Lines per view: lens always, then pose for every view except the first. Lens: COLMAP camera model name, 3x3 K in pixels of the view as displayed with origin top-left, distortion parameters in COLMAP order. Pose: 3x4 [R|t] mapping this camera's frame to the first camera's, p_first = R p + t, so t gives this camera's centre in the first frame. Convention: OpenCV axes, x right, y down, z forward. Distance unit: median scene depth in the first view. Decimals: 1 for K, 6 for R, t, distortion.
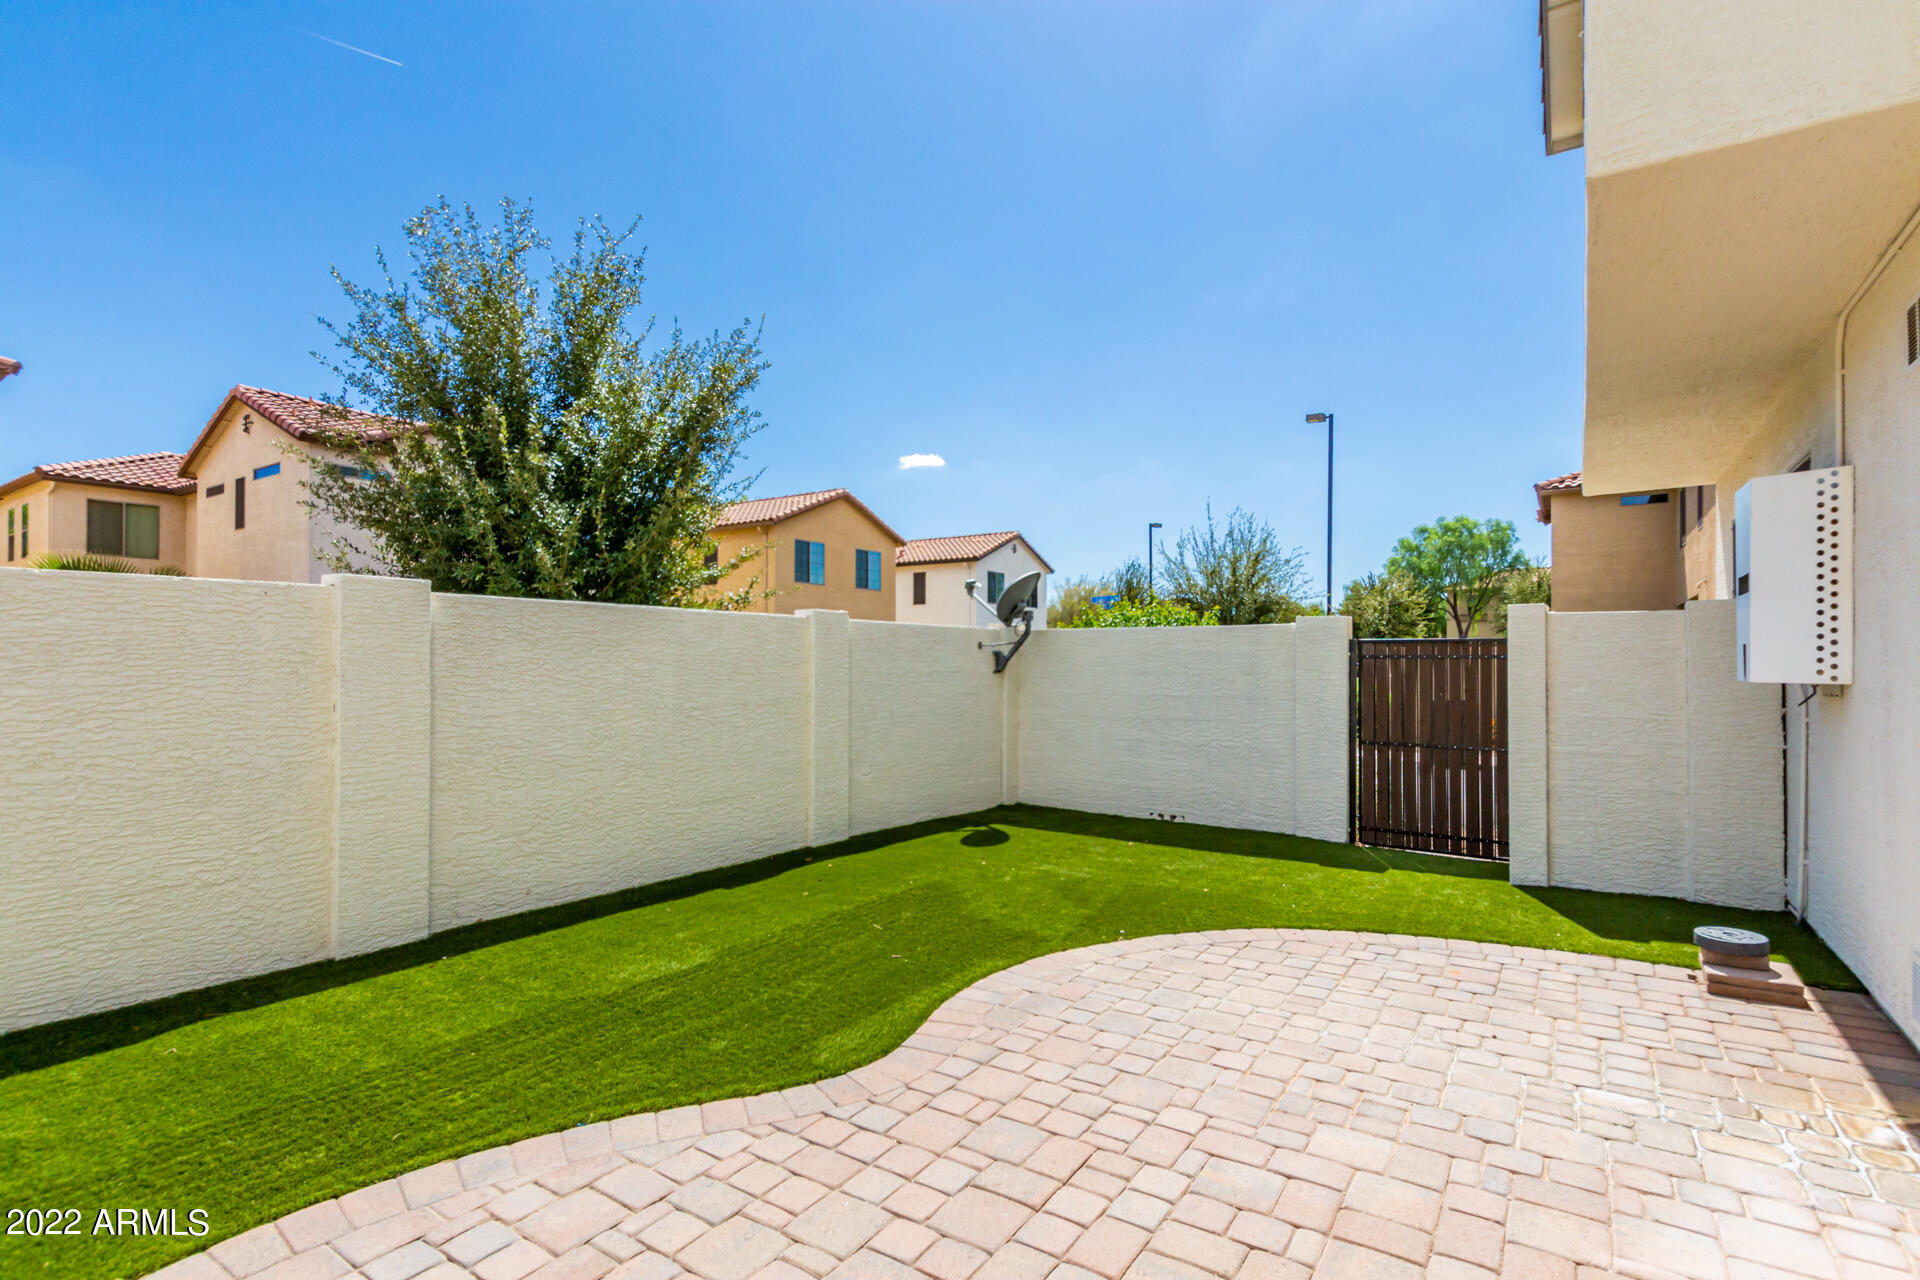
lens RADIAL K [[900.6, 0, 1010.0], [0, 900.6, 653.4], [0, 0, 1]] dist [0.003016, -0.000756]
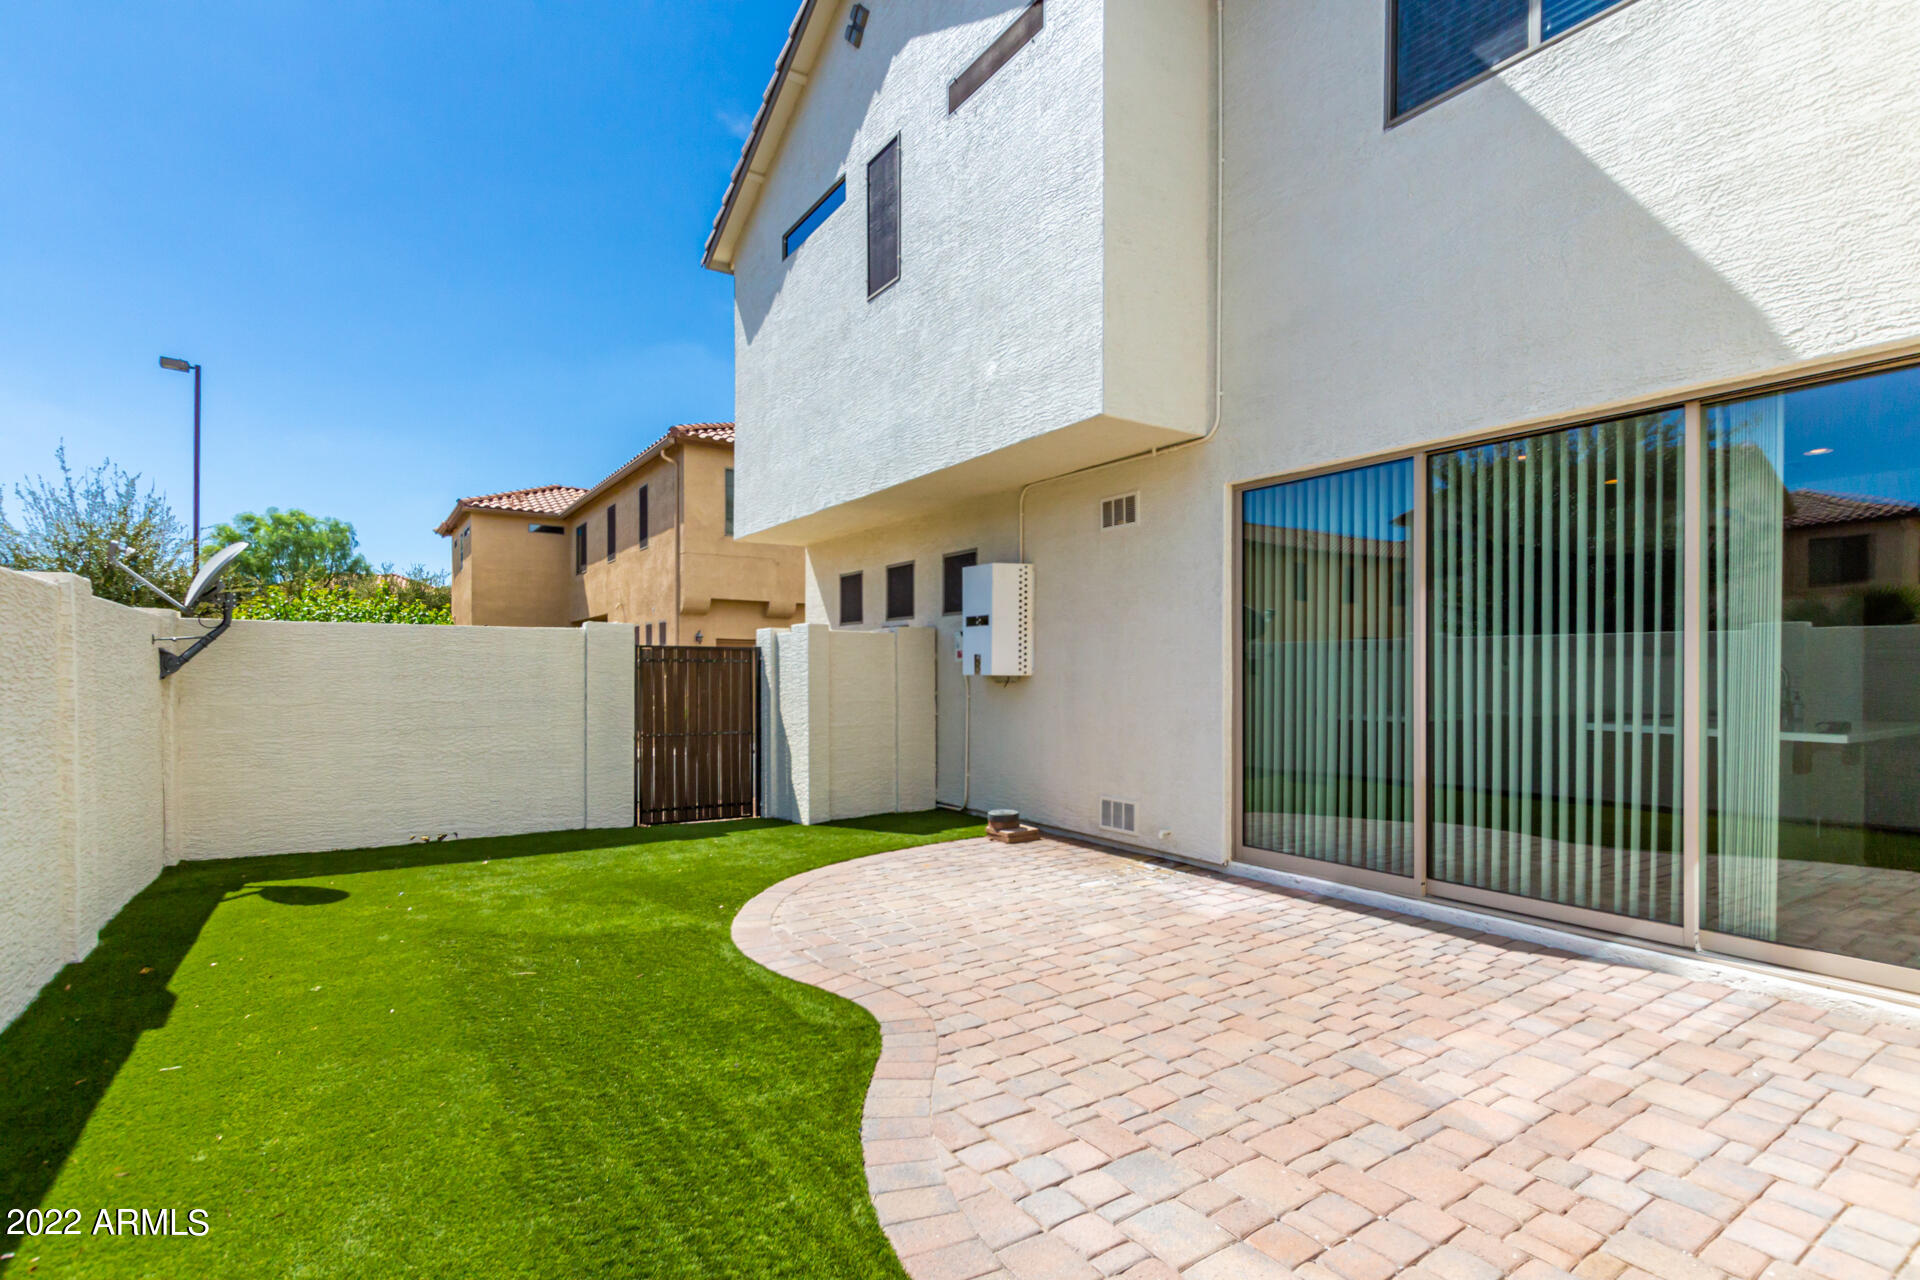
lens RADIAL K [[889.7, 0, 953.4], [0, 889.7, 671.4], [0, 0, 1]] dist [0.002805, -0.000032]
pose [[0.407889, -0.002448, 0.913028, -0.871735], [-0.007750, 0.999951, 0.006143, 0.014496], [-0.912999, -0.009582, 0.407850, 0.348438]]
